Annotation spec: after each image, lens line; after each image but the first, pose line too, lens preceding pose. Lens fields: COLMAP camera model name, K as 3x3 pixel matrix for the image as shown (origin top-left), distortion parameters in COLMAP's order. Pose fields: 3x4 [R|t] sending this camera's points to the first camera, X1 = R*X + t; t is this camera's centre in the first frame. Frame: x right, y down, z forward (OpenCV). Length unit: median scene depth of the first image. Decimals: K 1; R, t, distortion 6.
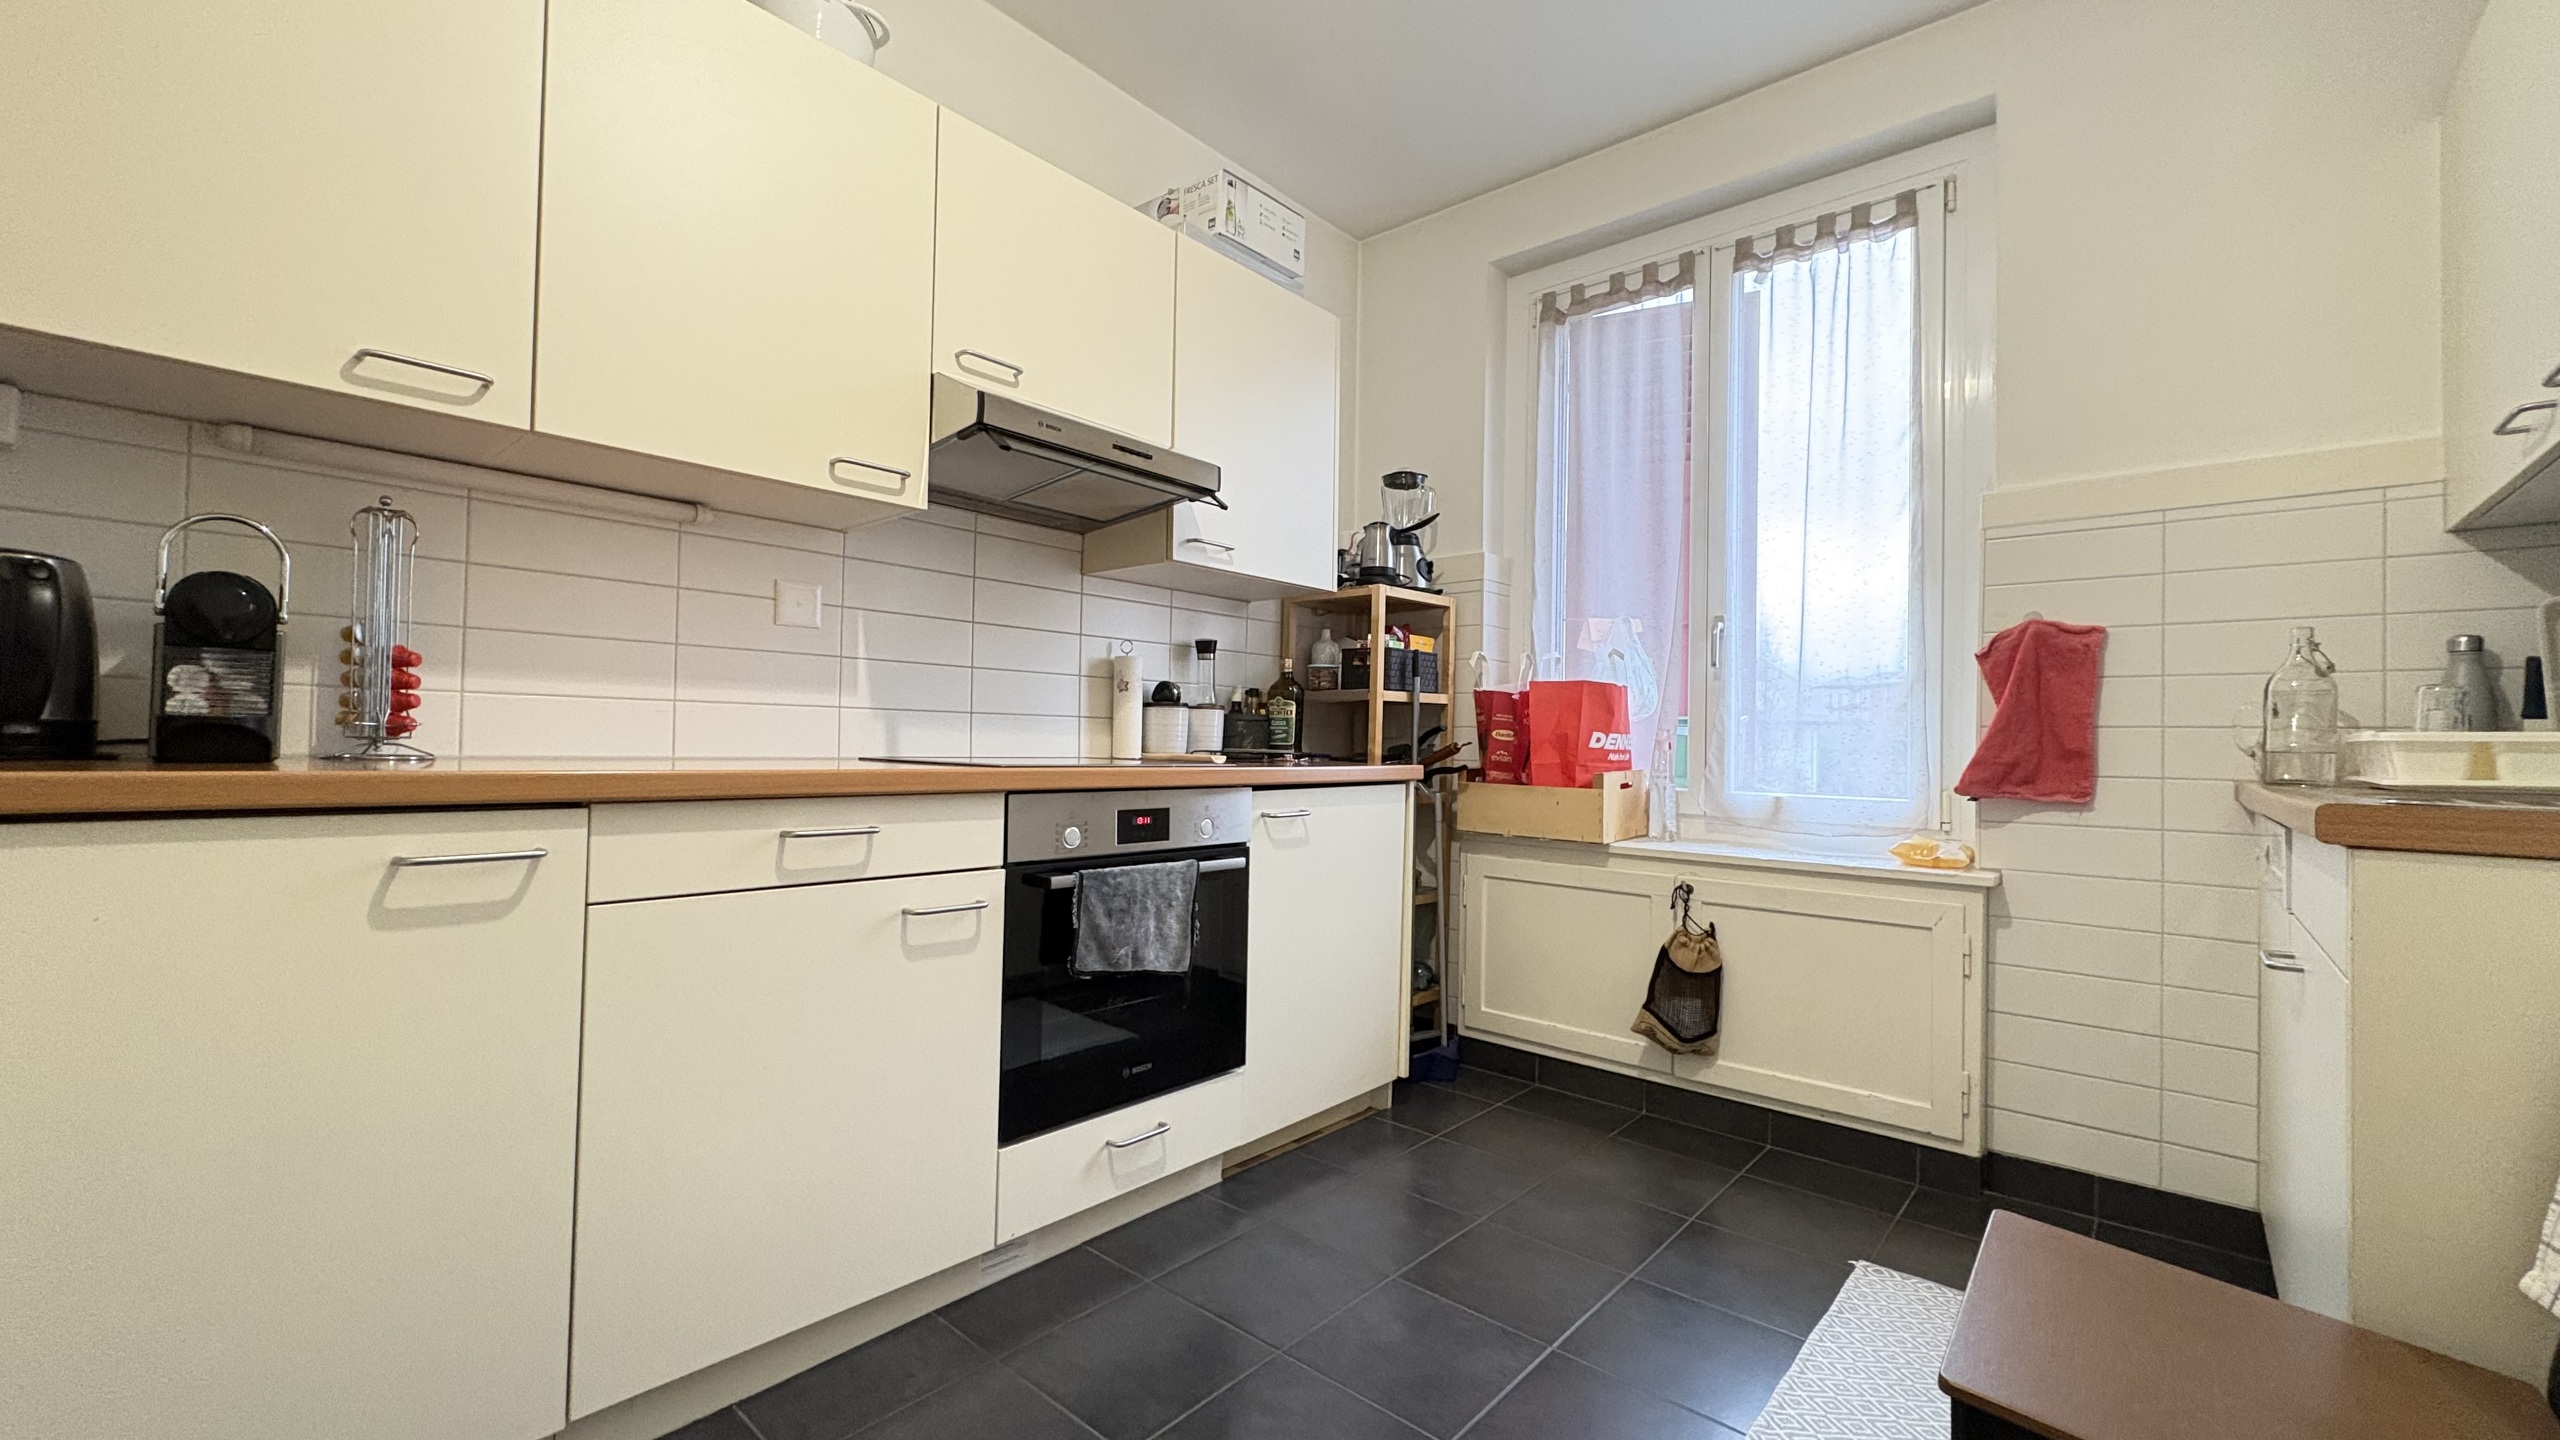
lens RADIAL K [[1013.4, 0, 1280.5], [0, 1013.4, 728.8], [0, 0, 1]] dist [-0.000110, 0.000327]
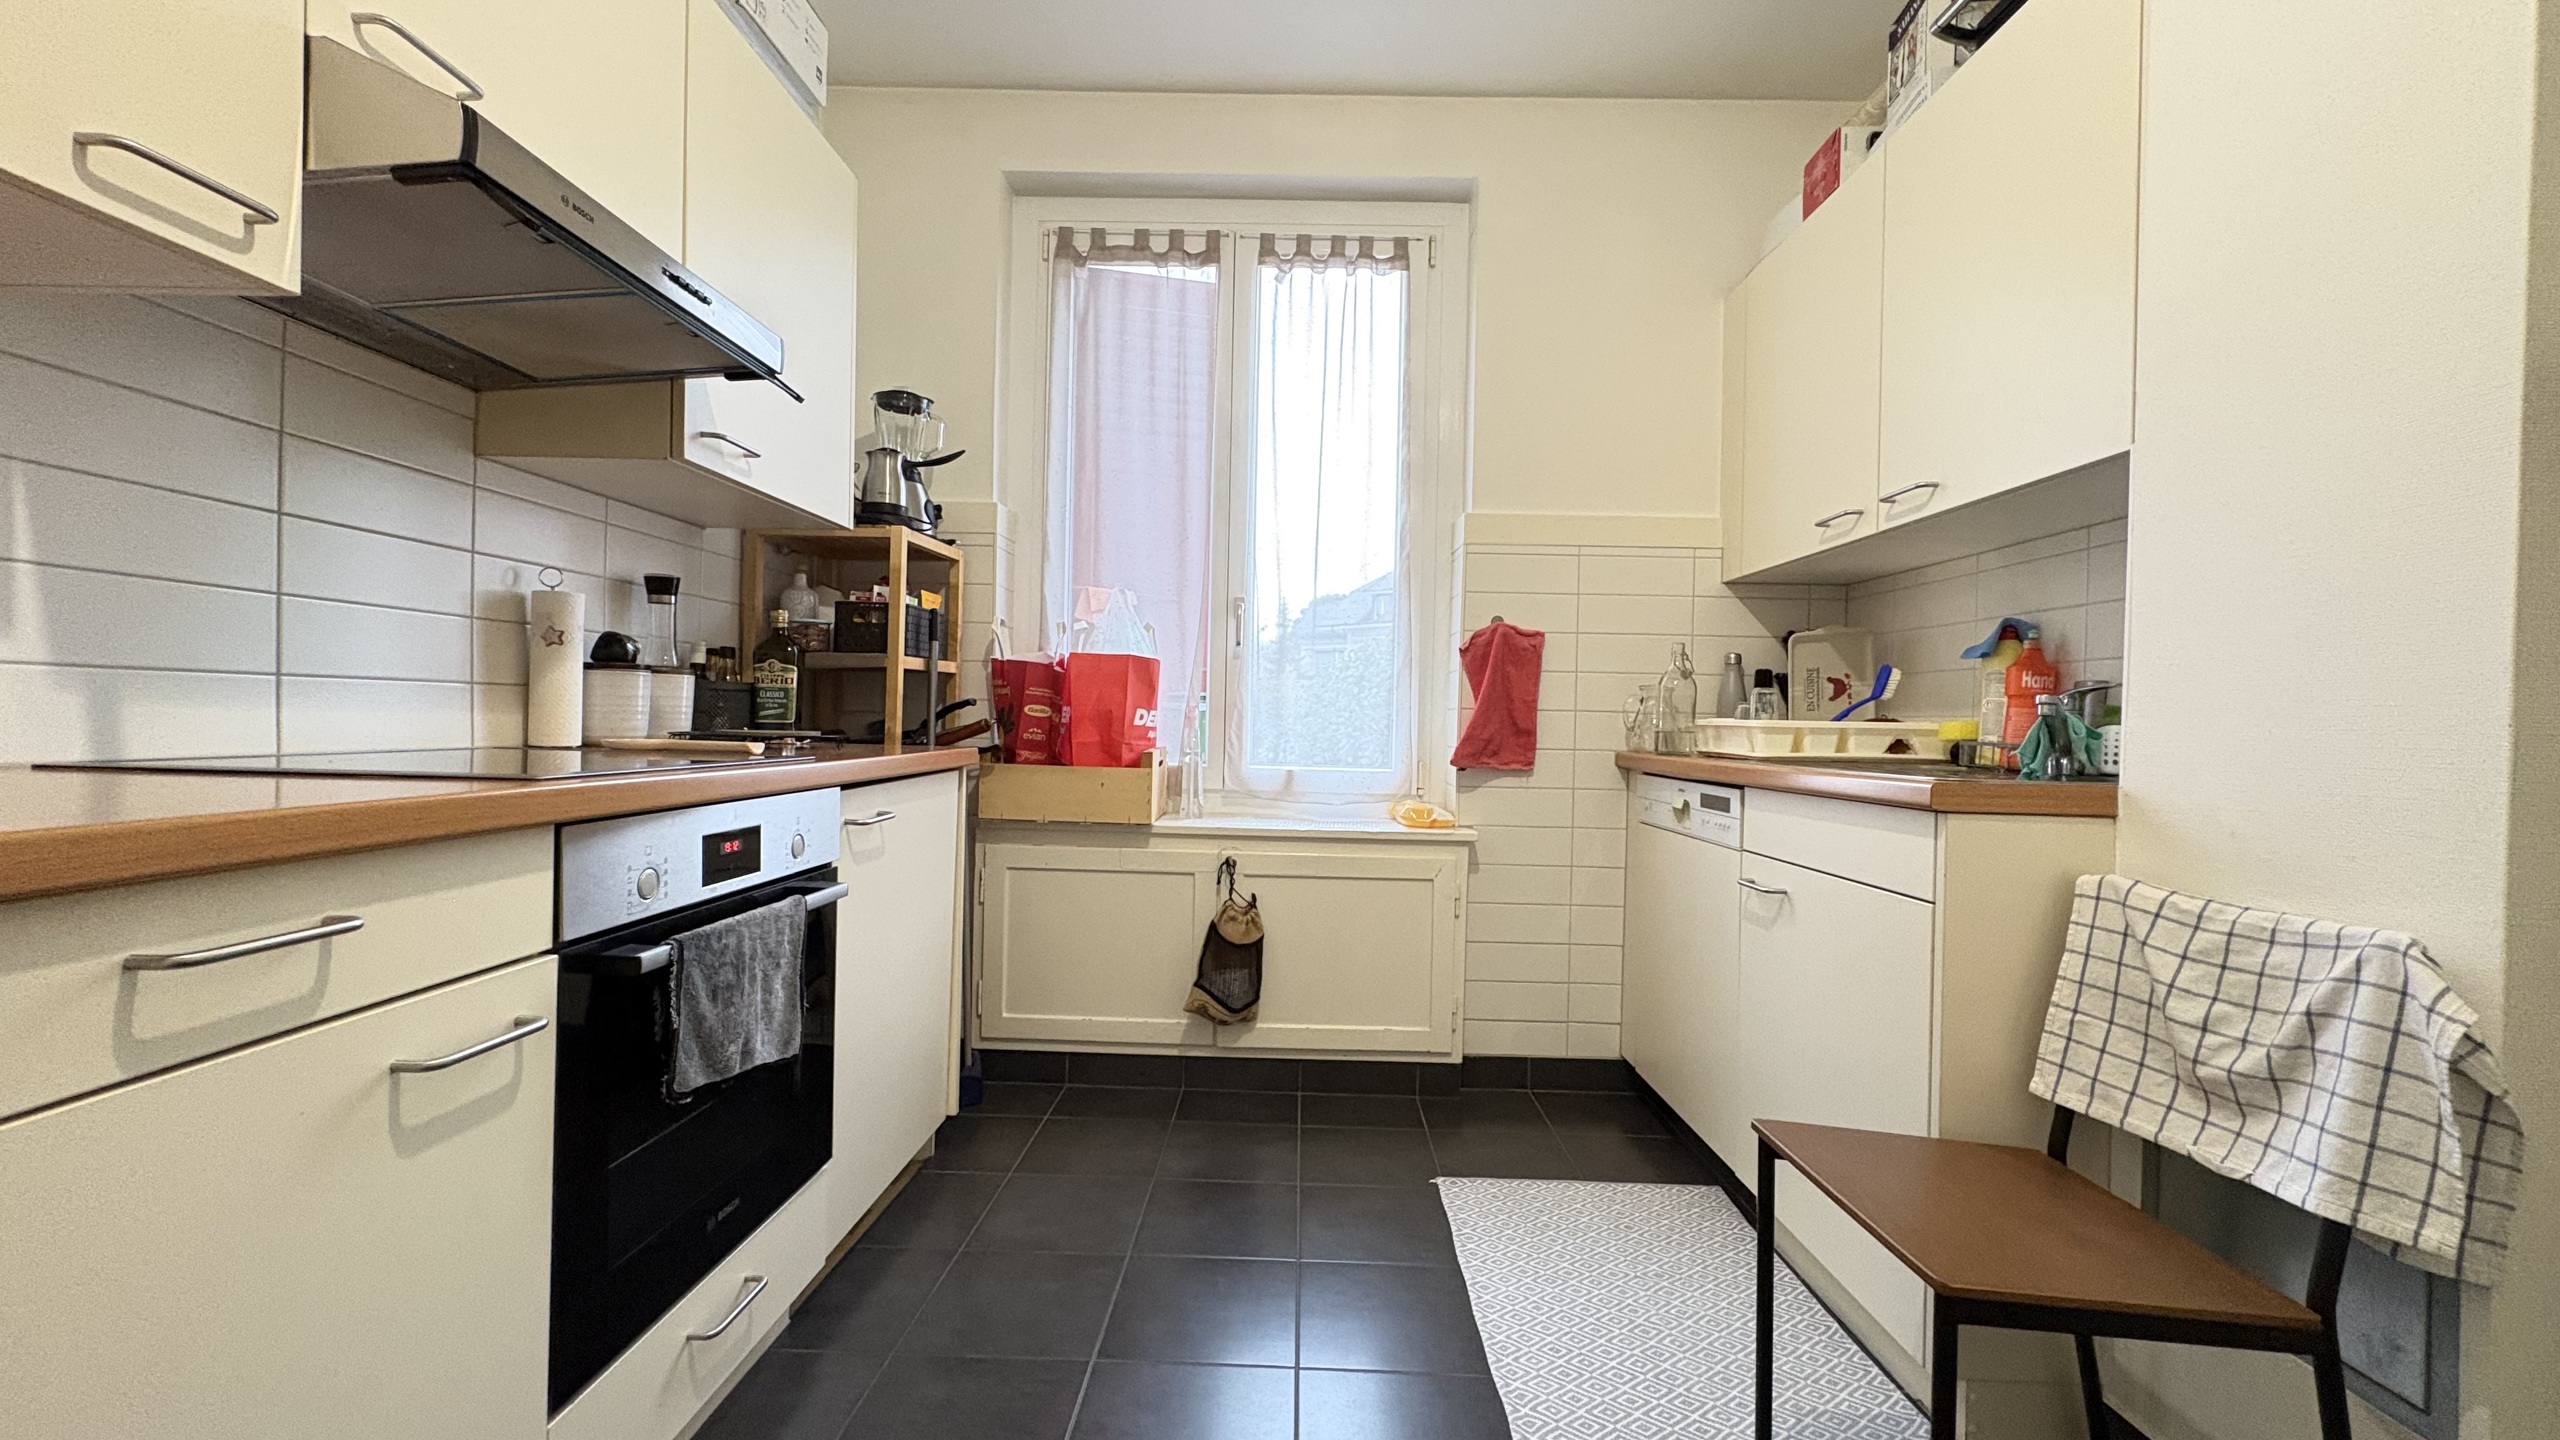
lens RADIAL K [[1013.4, 0, 1280.5], [0, 1013.4, 728.8], [0, 0, 1]] dist [-0.000110, 0.000327]
pose [[0.764830, -0.008059, 0.644182, -0.216679], [-0.017172, 0.999311, 0.032891, -0.012269], [-0.644003, -0.036218, 0.764165, 0.188721]]
